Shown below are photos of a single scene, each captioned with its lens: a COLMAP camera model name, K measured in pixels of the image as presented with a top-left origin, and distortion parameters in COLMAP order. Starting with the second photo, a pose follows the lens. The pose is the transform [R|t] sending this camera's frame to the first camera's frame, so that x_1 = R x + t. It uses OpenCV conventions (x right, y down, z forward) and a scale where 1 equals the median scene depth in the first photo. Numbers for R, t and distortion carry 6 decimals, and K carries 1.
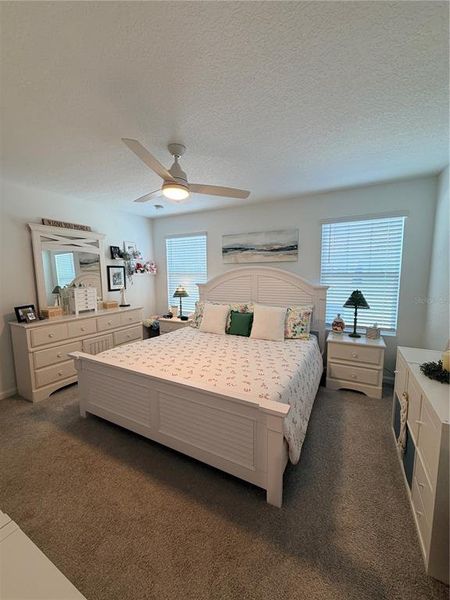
lens RADIAL K [[239.9, 0, 223.6], [0, 239.9, 299.0], [0, 0, 1]] dist [0.000540, 0.000149]
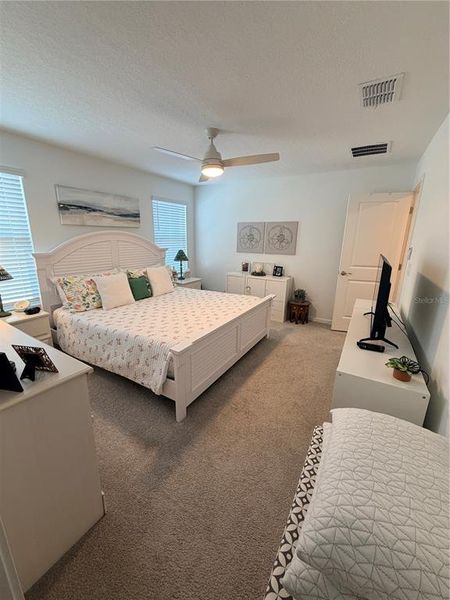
lens RADIAL K [[239.9, 0, 223.2], [0, 239.9, 298.9], [0, 0, 1]] dist [0.000540, 0.000149]
pose [[0.038736, -0.239817, 0.970045, -0.868067], [0.108074, 0.966084, 0.234522, -0.051117], [-0.993388, 0.095753, 0.063341, 0.538618]]
